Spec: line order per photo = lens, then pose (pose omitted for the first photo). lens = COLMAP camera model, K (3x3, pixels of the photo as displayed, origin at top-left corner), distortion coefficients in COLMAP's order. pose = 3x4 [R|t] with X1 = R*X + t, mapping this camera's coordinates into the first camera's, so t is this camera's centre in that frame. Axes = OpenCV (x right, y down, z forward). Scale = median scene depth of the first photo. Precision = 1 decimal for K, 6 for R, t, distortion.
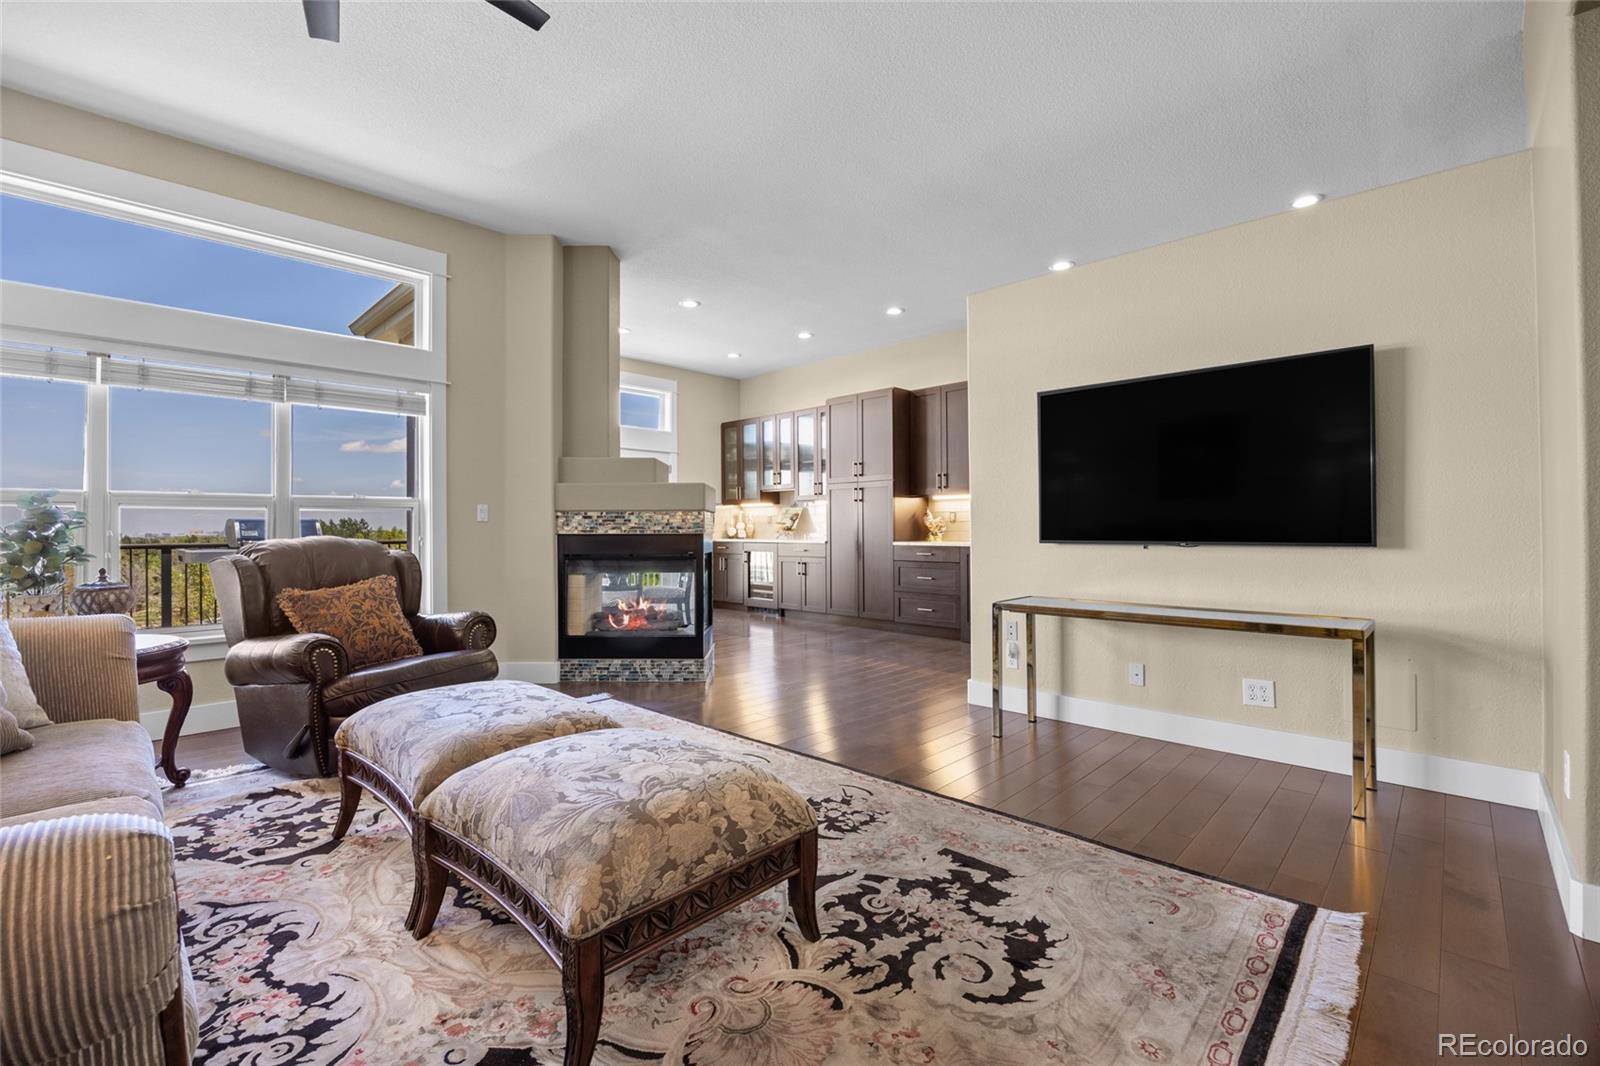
lens RADIAL K [[690.7, 0, 805.8], [0, 690.7, 524.9], [0, 0, 1]] dist [-0.018821, 0.001376]
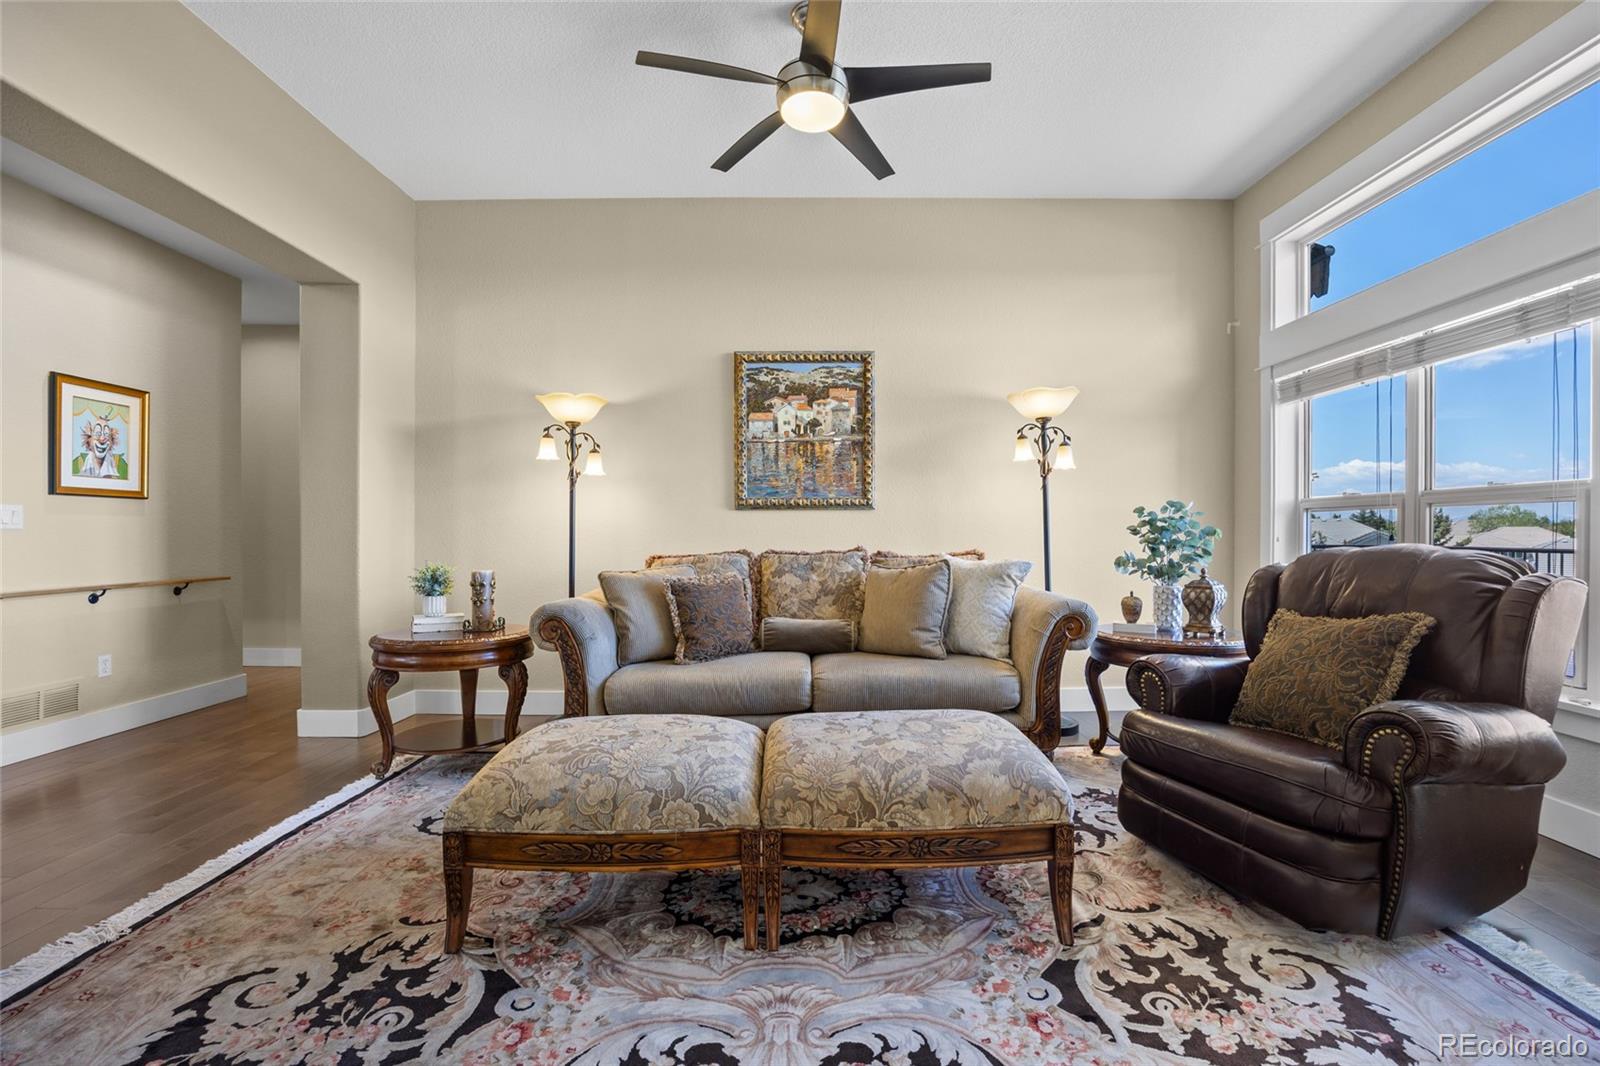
lens RADIAL K [[690.7, 0, 799.9], [0, 690.7, 541.8], [0, 0, 1]] dist [-0.018821, 0.001376]
pose [[-0.726231, 0.009945, -0.687379, 0.201547], [0.005533, 0.999948, 0.008622, 0.006797], [0.687429, 0.002459, -0.726248, 1.305589]]
